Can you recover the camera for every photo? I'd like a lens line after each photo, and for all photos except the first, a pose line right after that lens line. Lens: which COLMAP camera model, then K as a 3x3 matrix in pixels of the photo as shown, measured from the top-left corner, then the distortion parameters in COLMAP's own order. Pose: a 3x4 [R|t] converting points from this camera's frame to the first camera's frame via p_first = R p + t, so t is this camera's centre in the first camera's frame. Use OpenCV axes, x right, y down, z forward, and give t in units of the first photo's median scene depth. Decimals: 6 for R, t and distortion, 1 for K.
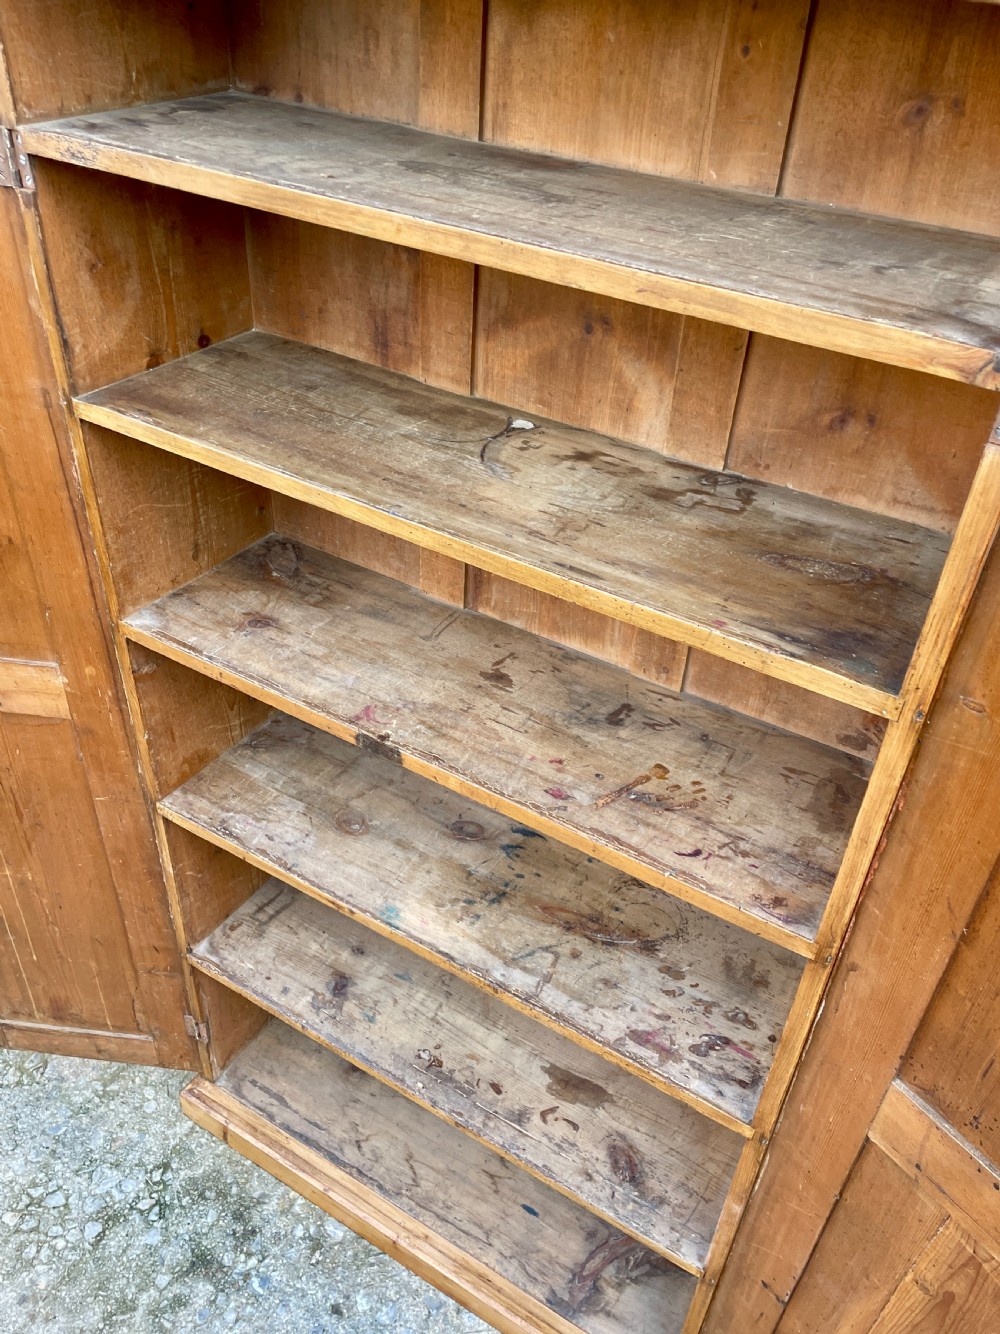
lens RADIAL K [[1060.5, 0, 501.4], [0, 1060.5, 686.2], [0, 0, 1]] dist [0.087264, -0.118915]
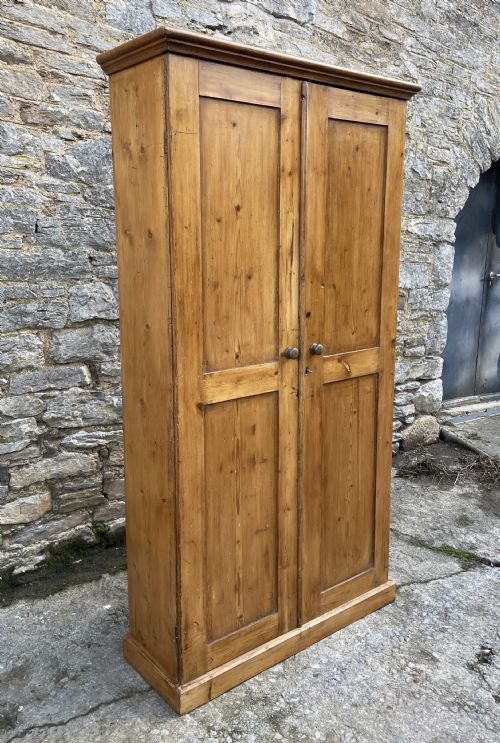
lens RADIAL K [[651.3, 0, 238.3], [0, 651.3, 350.4], [0, 0, 1]] dist [0.074136, -0.111611]
pose [[0.344845, -0.214069, 0.913924, -1.446744], [0.588752, 0.807641, -0.032976, 0.066718], [-0.731063, 0.549445, 0.404544, 0.355233]]
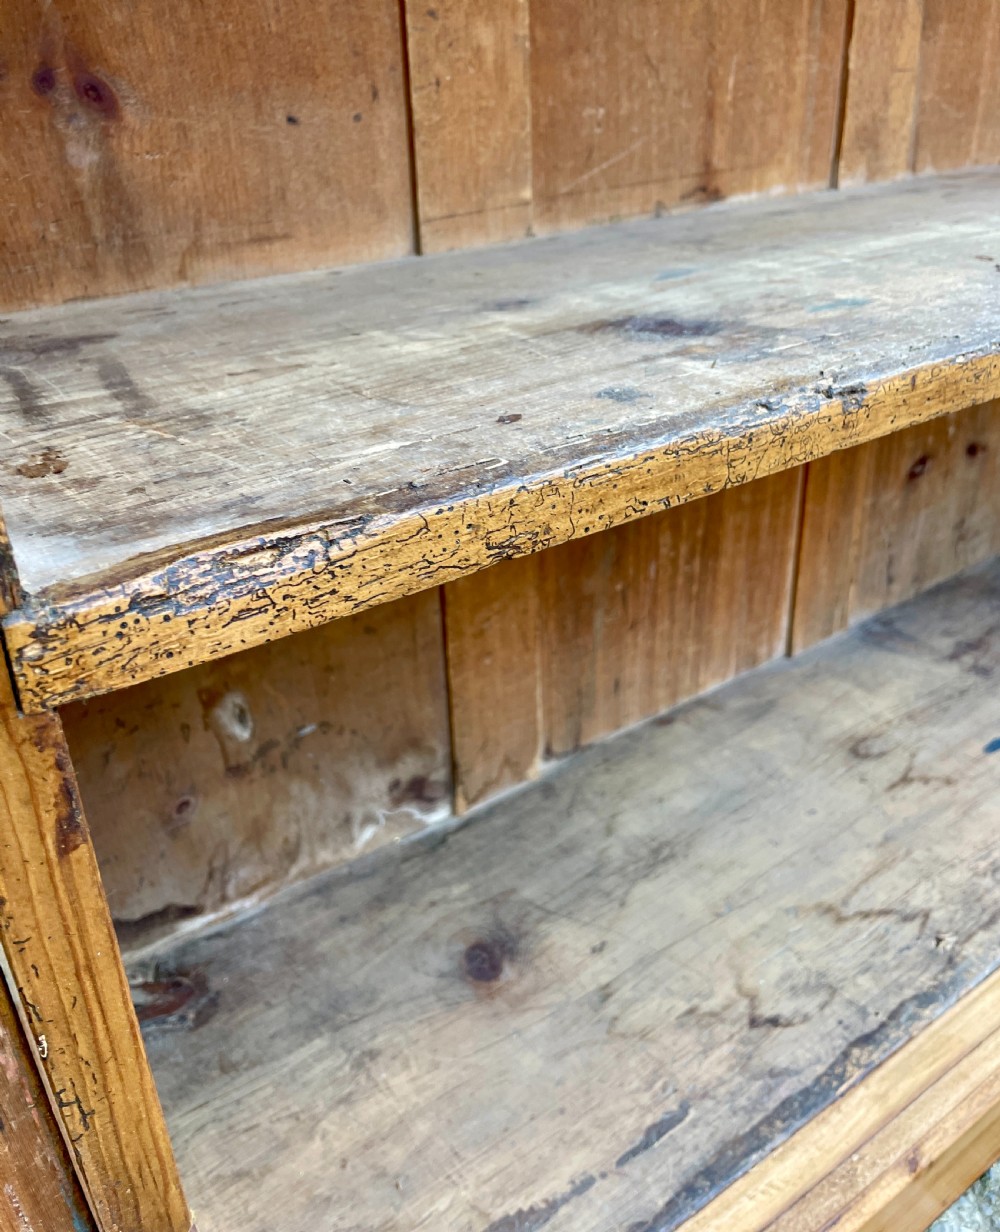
lens RADIAL K [[1027.4, 0, 497.0], [0, 1027.4, 560.3], [0, 0, 1]] dist [0.082069, -0.142421]
pose [[0.402734, -0.460523, 0.791027, -0.435435], [0.603821, 0.783161, 0.148521, 0.317894], [-0.687899, 0.417824, 0.593479, 1.093510]]
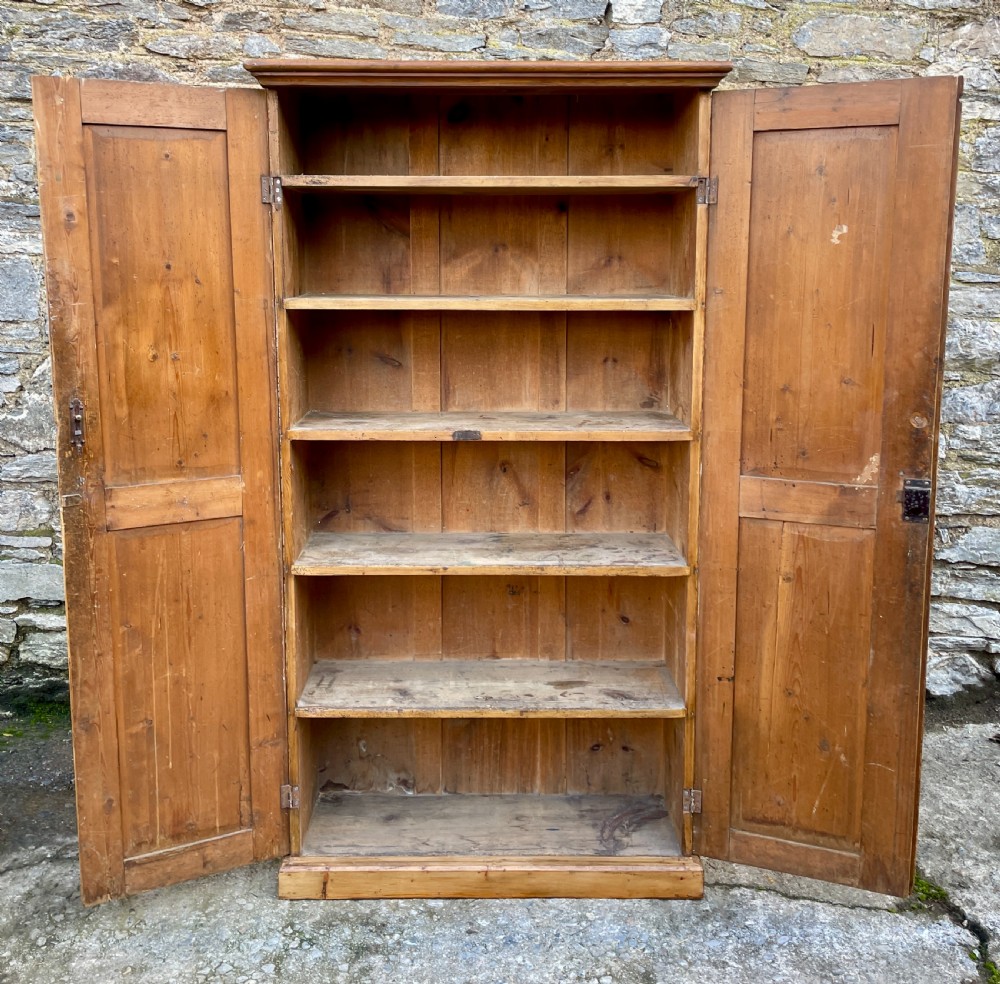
lens RADIAL K [[1069.0, 0, 473.9], [0, 1069.0, 412.1], [0, 0, 1]] dist [0.104690, -0.164808]
pose [[0.853605, -0.130993, 0.504181, -0.931628], [0.352809, 0.857463, -0.374544, 0.651788], [-0.383254, 0.497592, 0.778151, -0.496004]]
